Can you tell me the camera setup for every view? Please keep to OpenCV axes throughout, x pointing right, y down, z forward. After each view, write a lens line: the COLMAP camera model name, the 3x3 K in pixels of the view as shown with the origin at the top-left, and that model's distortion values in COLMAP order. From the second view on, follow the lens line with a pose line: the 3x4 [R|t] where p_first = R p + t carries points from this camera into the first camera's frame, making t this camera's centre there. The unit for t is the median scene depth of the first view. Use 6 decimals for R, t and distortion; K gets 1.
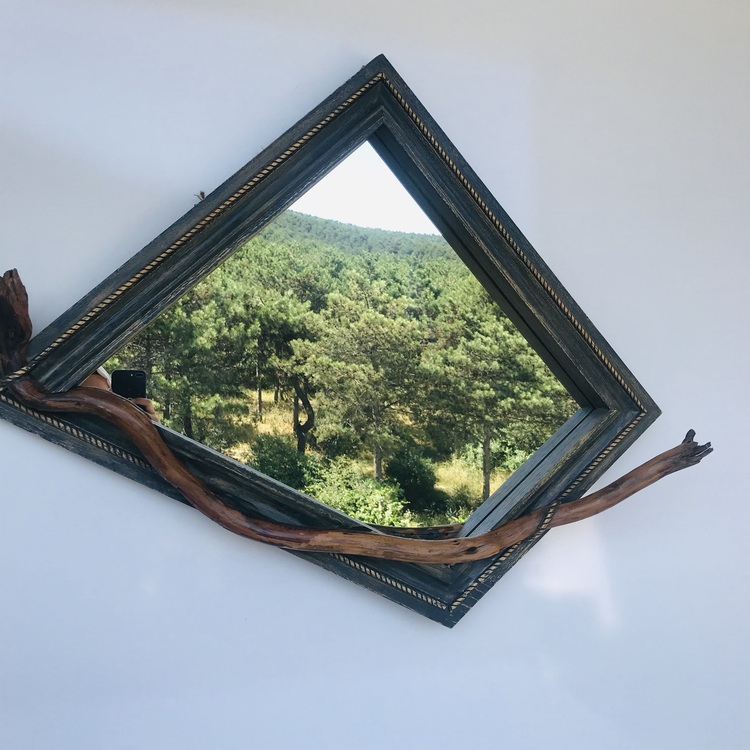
lens RADIAL K [[796.6, 0, 353.5], [0, 796.6, 360.4], [0, 0, 1]] dist [-0.026621, 0.000000]
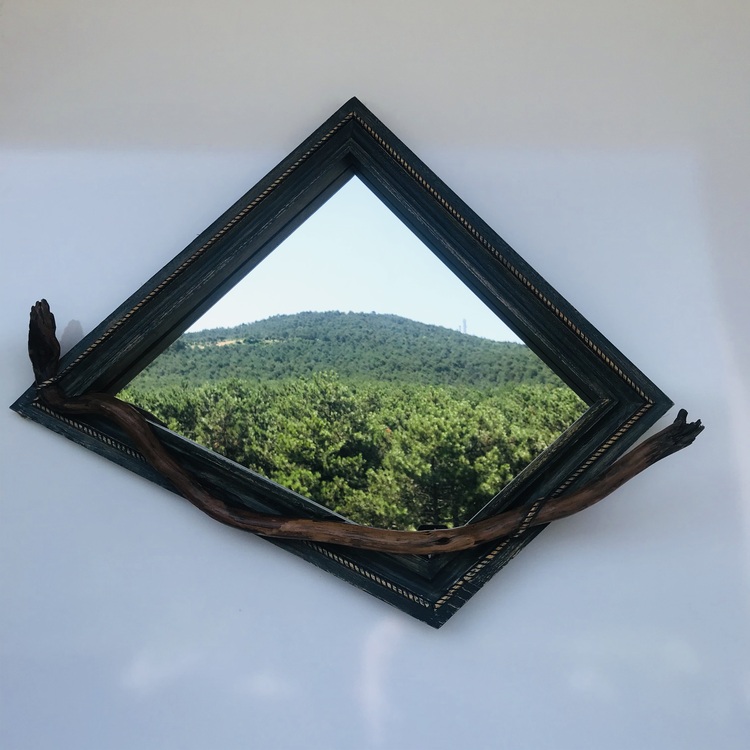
lens RADIAL K [[796.6, 0, 371.6], [0, 796.6, 370.1], [0, 0, 1]] dist [-0.026621, 0.000000]
pose [[0.942022, -0.084883, -0.324638, 0.392133], [0.027049, 0.983536, -0.178675, 0.198678], [0.334460, 0.159534, 0.928809, 0.019531]]
